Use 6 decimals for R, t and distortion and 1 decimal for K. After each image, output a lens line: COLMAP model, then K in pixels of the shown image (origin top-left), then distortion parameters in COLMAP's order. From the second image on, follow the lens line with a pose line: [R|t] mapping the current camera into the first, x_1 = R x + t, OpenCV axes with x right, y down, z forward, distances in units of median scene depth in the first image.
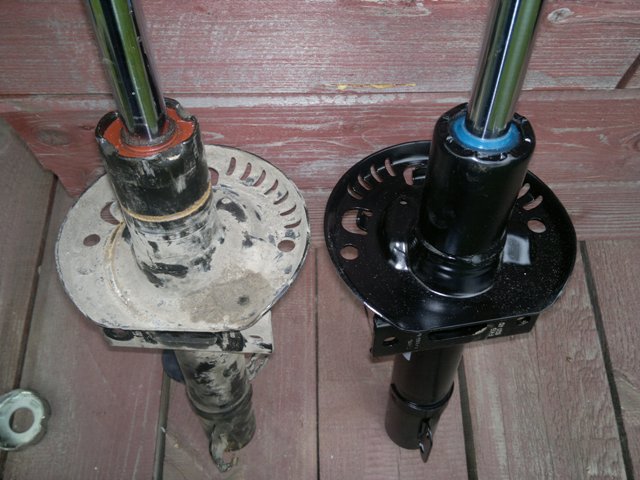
lens RADIAL K [[556.5, 0, 323.8], [0, 556.5, 241.6], [0, 0, 1]] dist [0.044471, -0.111399]
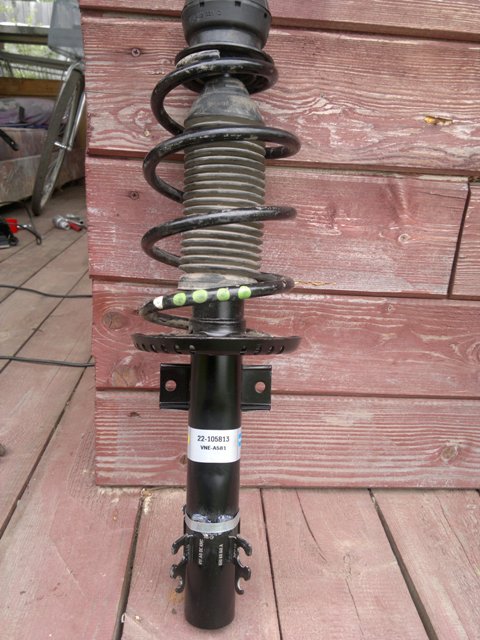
lens RADIAL K [[556.5, 0, 238.3], [0, 556.5, 322.6], [0, 0, 1]] dist [0.044471, -0.111399]
pose [[0.998023, 0.039098, 0.049211, -0.150604], [0.010789, 0.664763, -0.746977, 0.734295], [-0.061919, 0.746031, 0.663026, -0.050919]]
